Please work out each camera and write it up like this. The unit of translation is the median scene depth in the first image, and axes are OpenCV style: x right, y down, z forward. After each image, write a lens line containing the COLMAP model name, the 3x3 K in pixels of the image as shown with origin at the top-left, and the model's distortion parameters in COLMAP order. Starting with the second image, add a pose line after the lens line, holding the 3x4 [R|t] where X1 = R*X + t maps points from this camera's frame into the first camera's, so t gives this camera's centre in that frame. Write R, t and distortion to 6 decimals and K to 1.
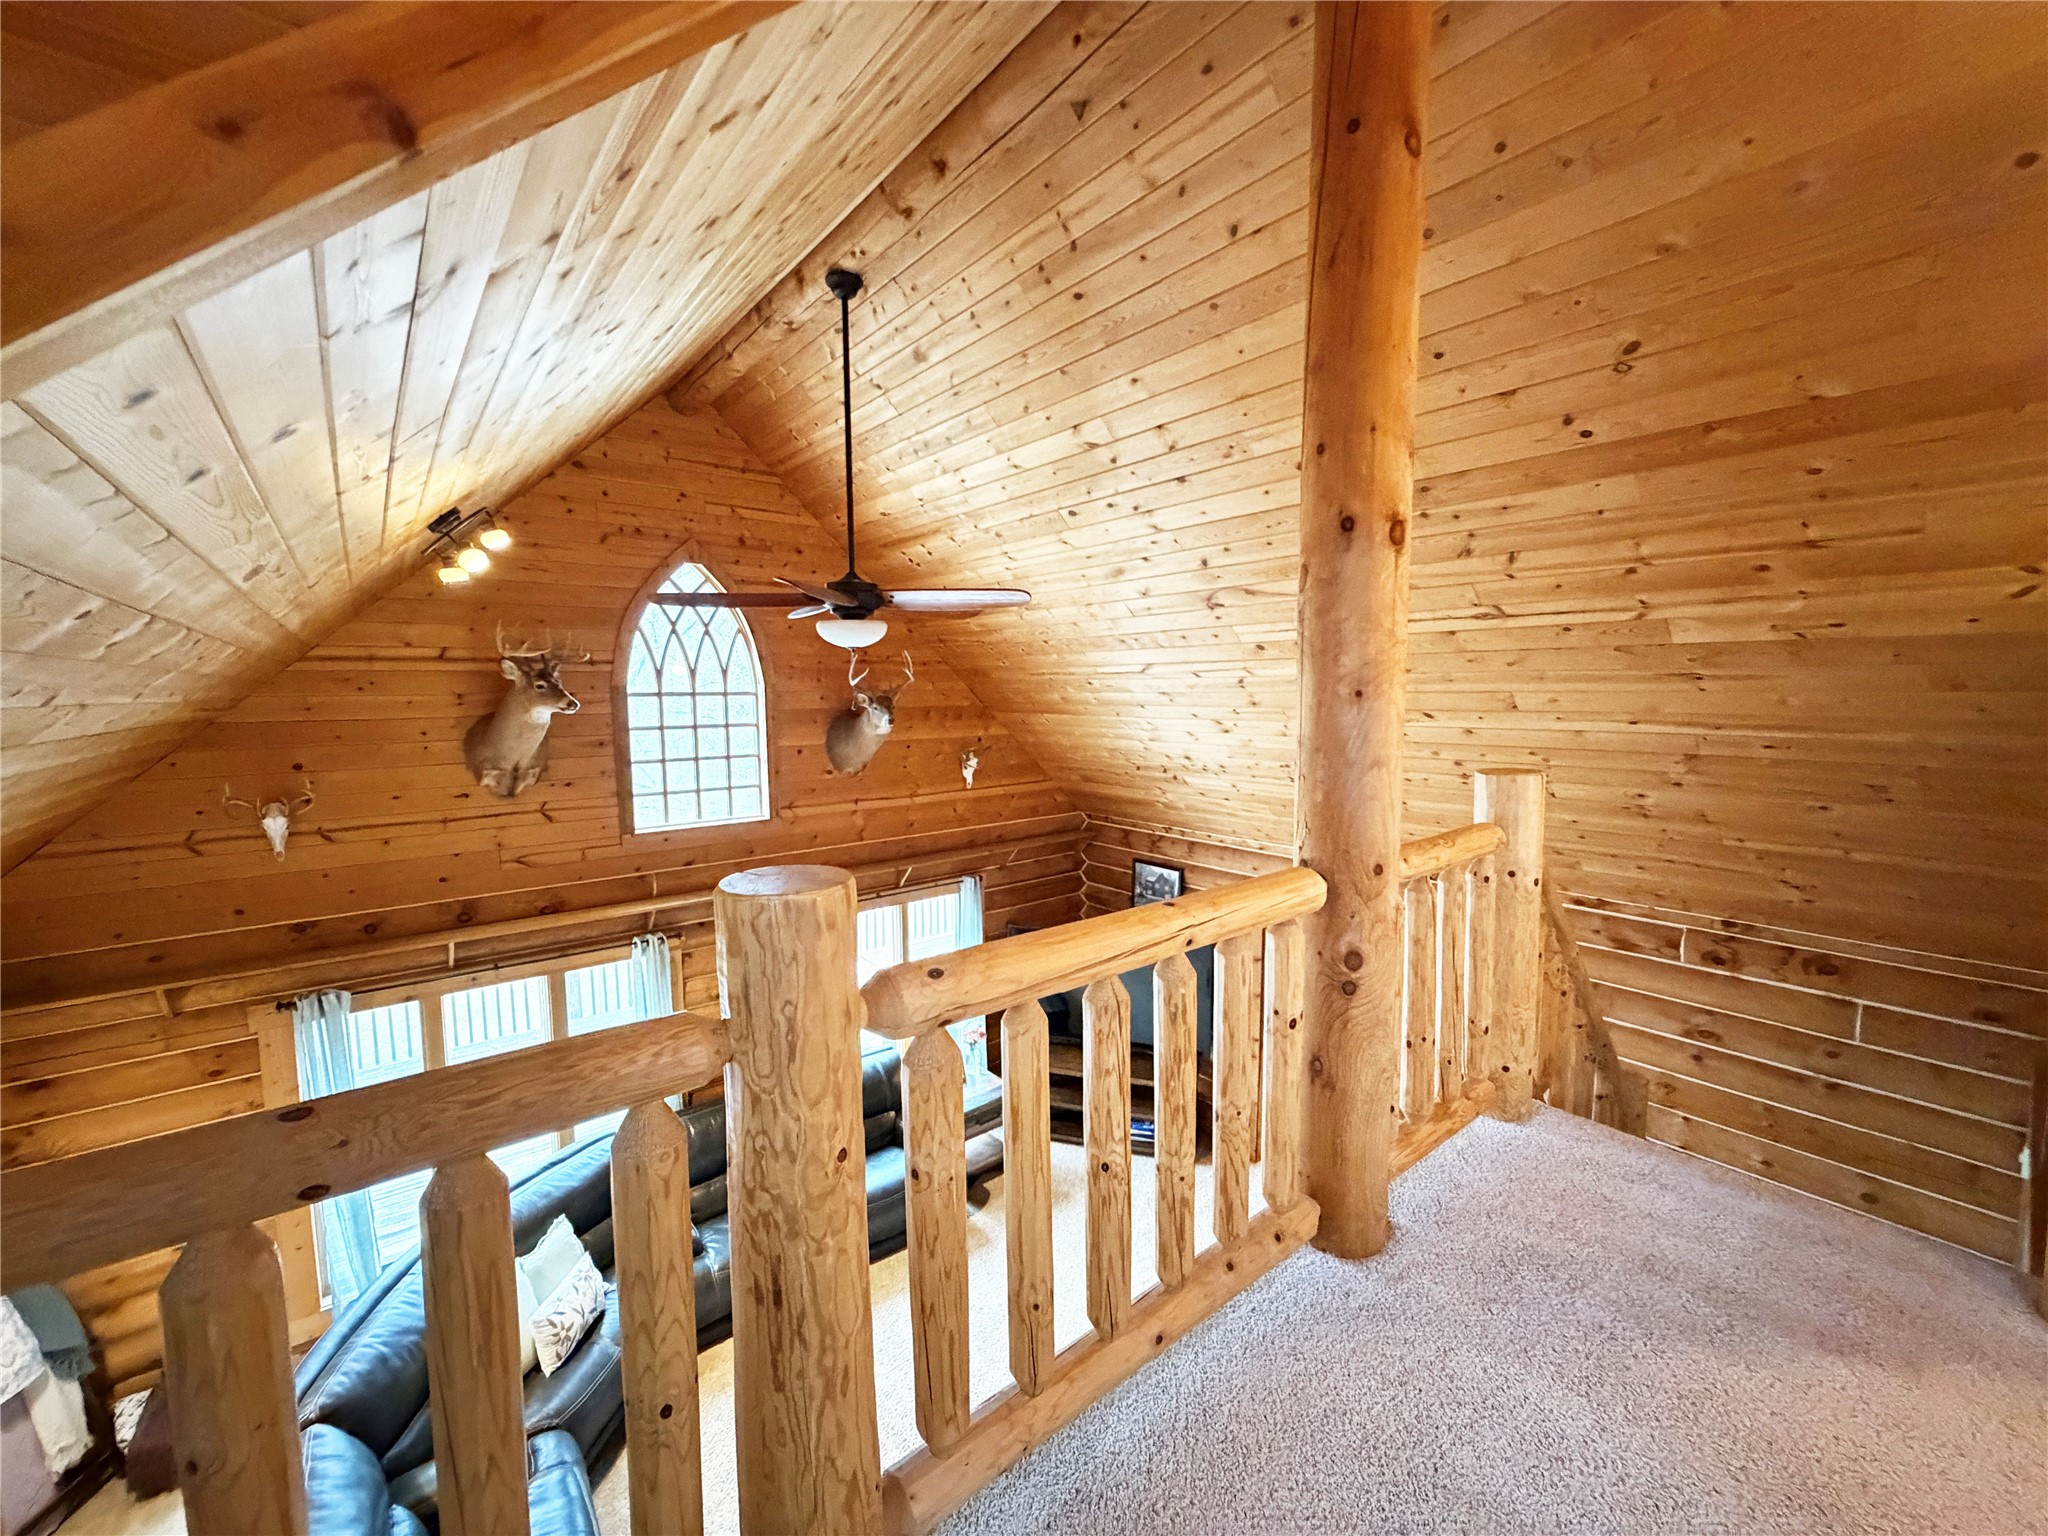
lens RADIAL K [[820.5, 0, 1027.0], [0, 820.5, 769.1], [0, 0, 1]] dist [-0.001084, -0.000042]
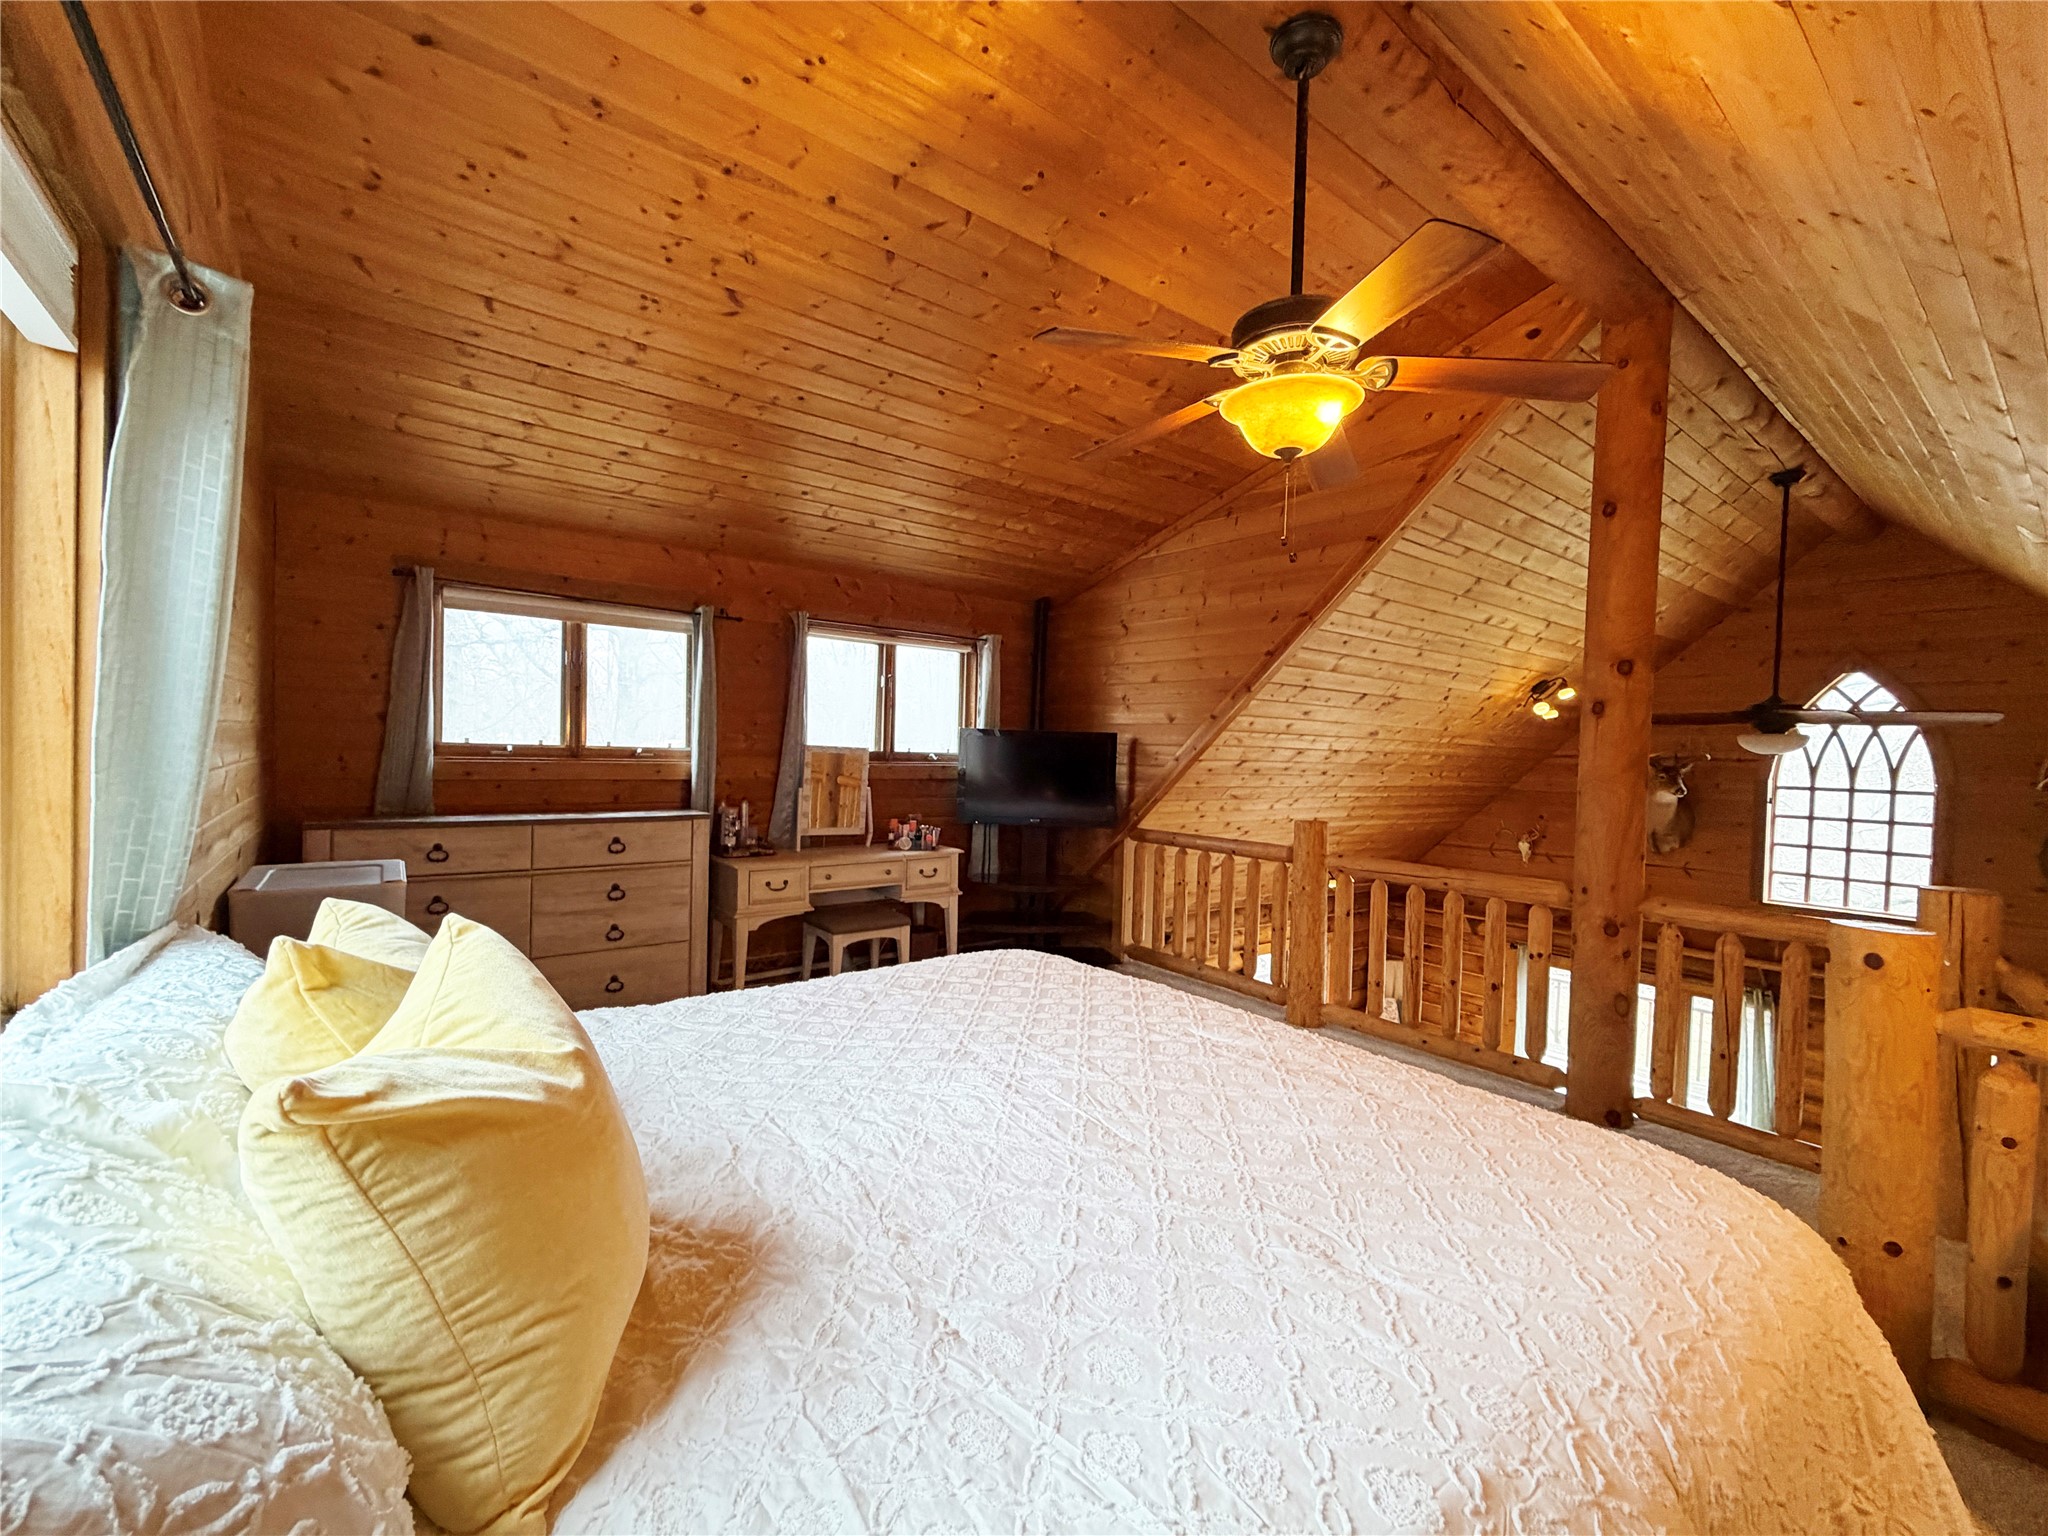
lens RADIAL K [[846.1, 0, 1024.0], [0, 846.1, 768.0], [0, 0, 1]] dist [0.000398, 0.000160]
pose [[-0.020666, 0.023933, -0.999500, 0.748600], [-0.130579, 0.991086, 0.026431, -0.007459], [0.991223, 0.131060, -0.017357, -0.072079]]
